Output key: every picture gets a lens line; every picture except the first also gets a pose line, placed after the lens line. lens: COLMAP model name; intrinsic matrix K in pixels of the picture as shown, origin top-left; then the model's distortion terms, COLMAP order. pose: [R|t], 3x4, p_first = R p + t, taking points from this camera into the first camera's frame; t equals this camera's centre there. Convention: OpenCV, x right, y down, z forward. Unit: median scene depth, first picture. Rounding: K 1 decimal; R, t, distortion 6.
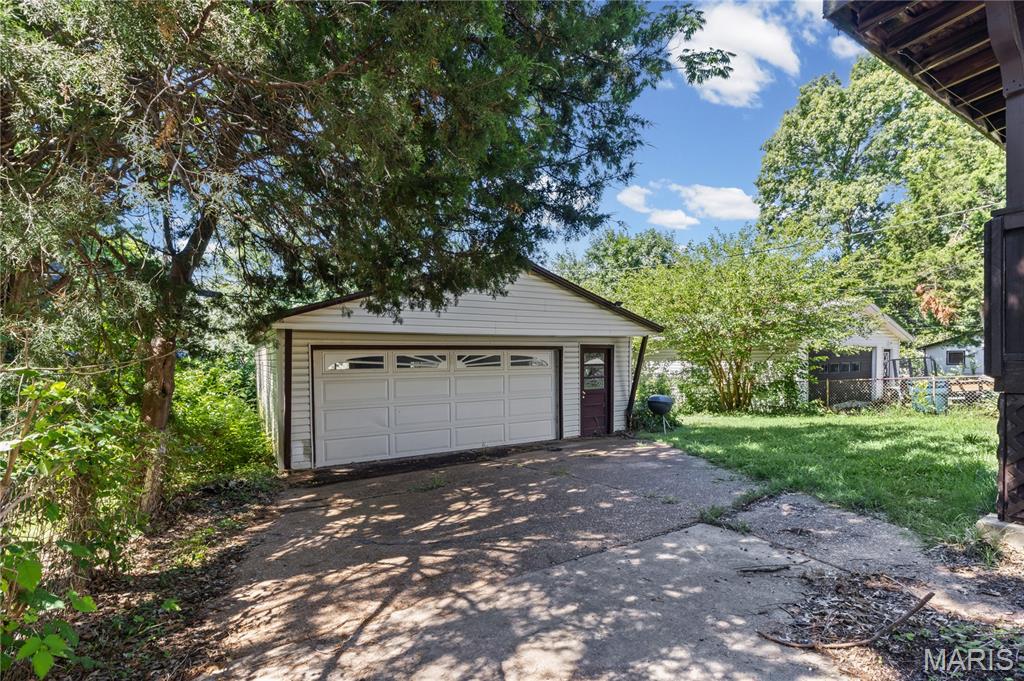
lens RADIAL K [[459.7, 0, 511.5], [0, 459.7, 345.6], [0, 0, 1]] dist [-0.000911, -0.000054]
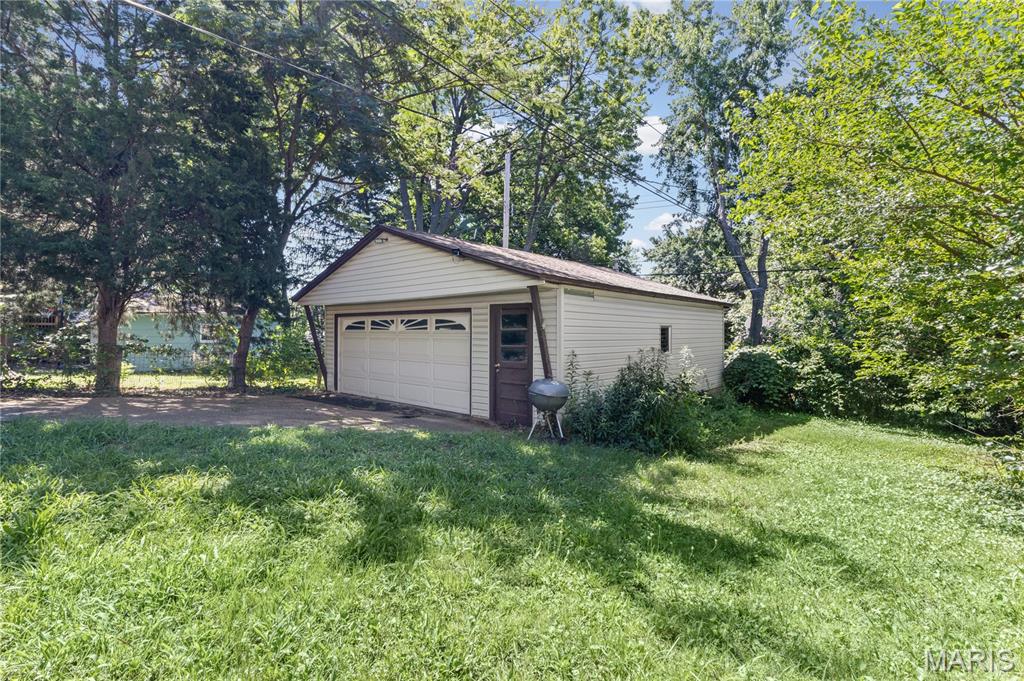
lens RADIAL K [[459.7, 0, 512.2], [0, 459.7, 336.9], [0, 0, 1]] dist [-0.000911, -0.000054]
pose [[0.318194, 0.006049, -0.948006, 1.054182], [-0.001010, 0.999981, 0.006042, 0.057140], [0.948025, -0.000965, 0.318194, 0.897115]]
